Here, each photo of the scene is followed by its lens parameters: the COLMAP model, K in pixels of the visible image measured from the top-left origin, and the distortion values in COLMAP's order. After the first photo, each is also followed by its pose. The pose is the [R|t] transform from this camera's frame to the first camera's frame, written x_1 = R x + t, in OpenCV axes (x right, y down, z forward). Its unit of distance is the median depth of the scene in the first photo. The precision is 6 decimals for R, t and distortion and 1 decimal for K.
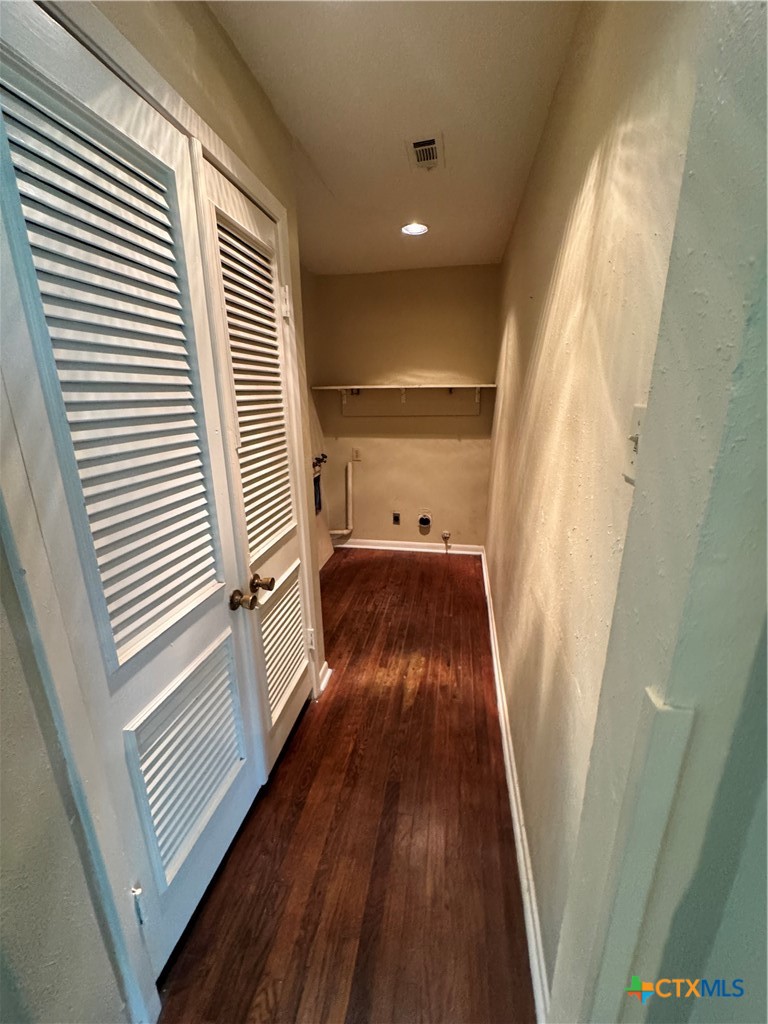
lens RADIAL K [[411.0, 0, 383.5], [0, 411.0, 511.3], [0, 0, 1]] dist [-0.003686, 0.000709]
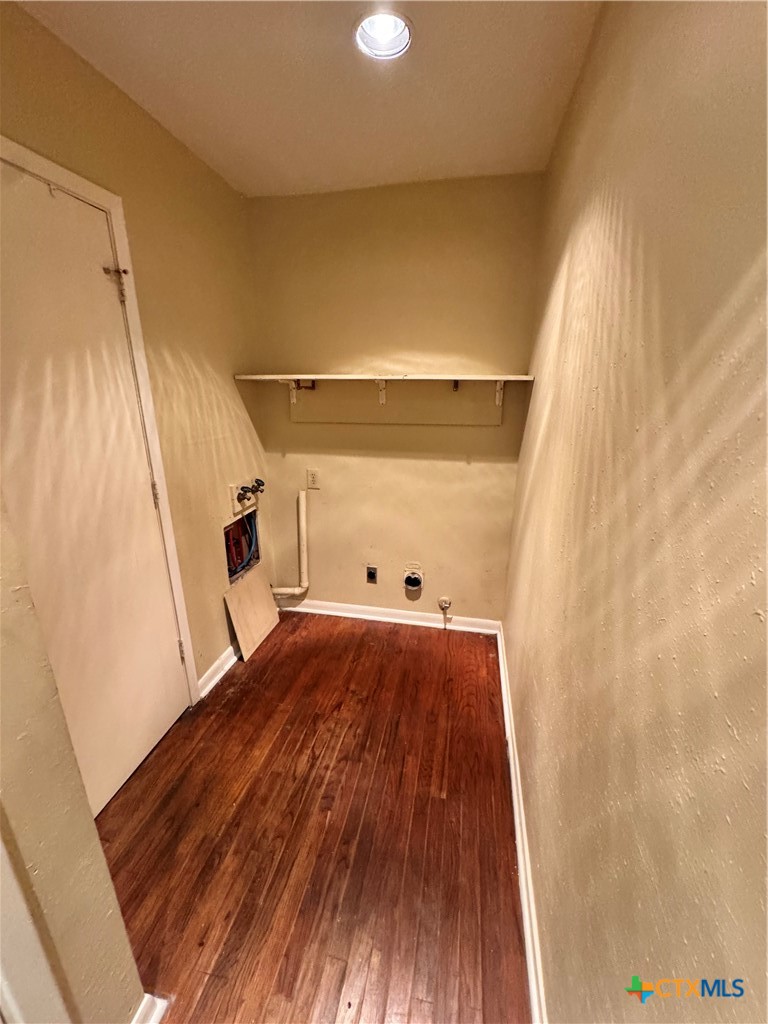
lens RADIAL K [[411.0, 0, 383.5], [0, 411.0, 511.3], [0, 0, 1]] dist [-0.003686, 0.000709]
pose [[0.999504, 0.024005, -0.020365, 0.067076], [-0.023819, 0.999673, 0.009346, -0.100960], [0.020583, -0.008856, 0.999749, 0.355068]]
